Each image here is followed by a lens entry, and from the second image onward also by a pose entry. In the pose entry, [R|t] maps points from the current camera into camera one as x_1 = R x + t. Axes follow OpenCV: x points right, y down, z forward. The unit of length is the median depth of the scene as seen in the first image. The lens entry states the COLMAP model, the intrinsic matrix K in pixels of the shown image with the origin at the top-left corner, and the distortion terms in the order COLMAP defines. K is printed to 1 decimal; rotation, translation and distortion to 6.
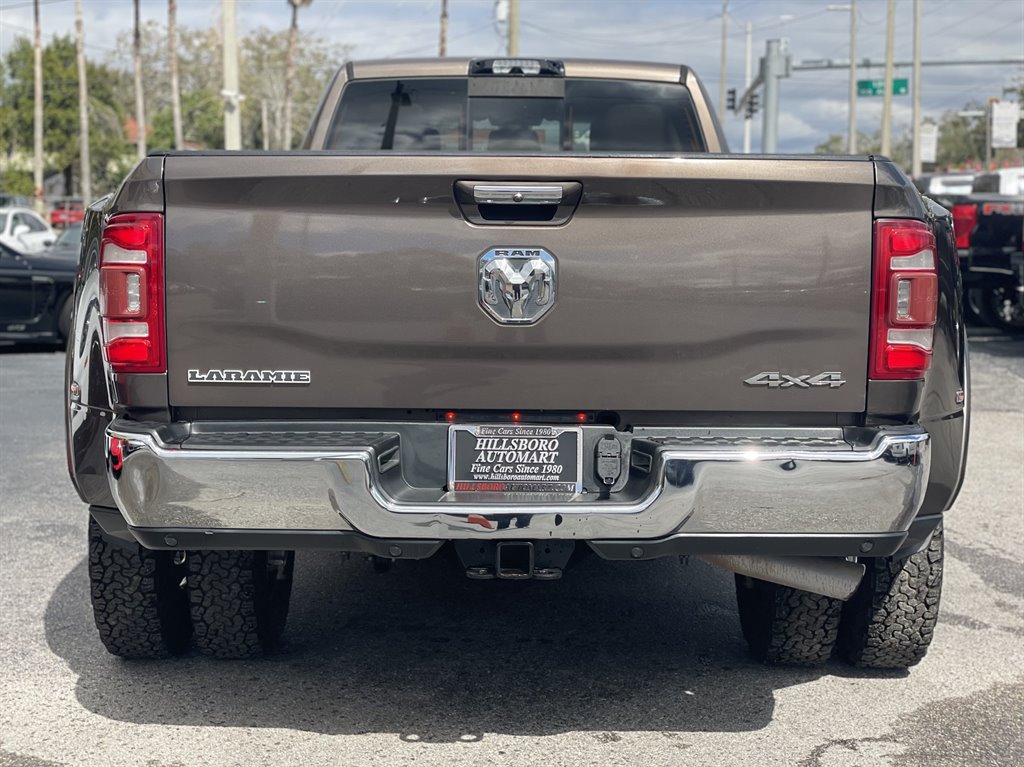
lens RADIAL K [[1538.0, 0, 515.6], [0, 1538.0, 360.3], [0, 0, 1]] dist [0.225857, -0.639192]
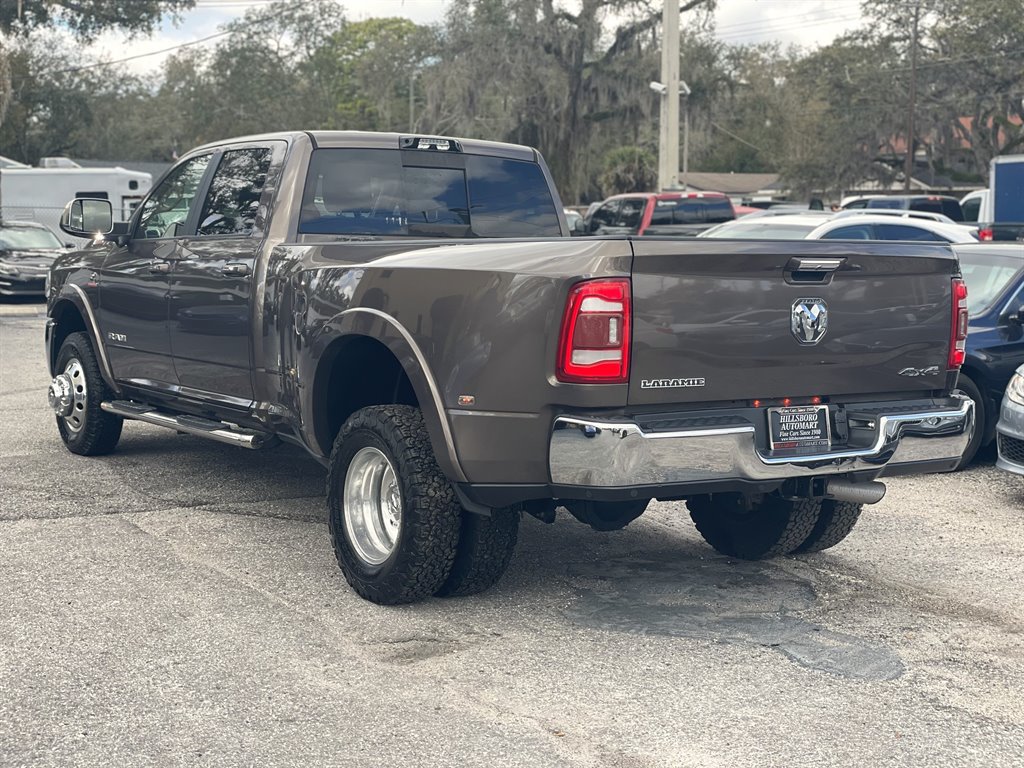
lens RADIAL K [[1523.7, 0, 505.2], [0, 1523.7, 364.9], [0, 0, 1]] dist [0.220560, -0.614489]
pose [[0.830371, -0.036497, 0.556014, -0.992502], [0.034580, 0.999305, 0.013952, -0.029824], [-0.556136, 0.007642, 0.831056, -0.147830]]
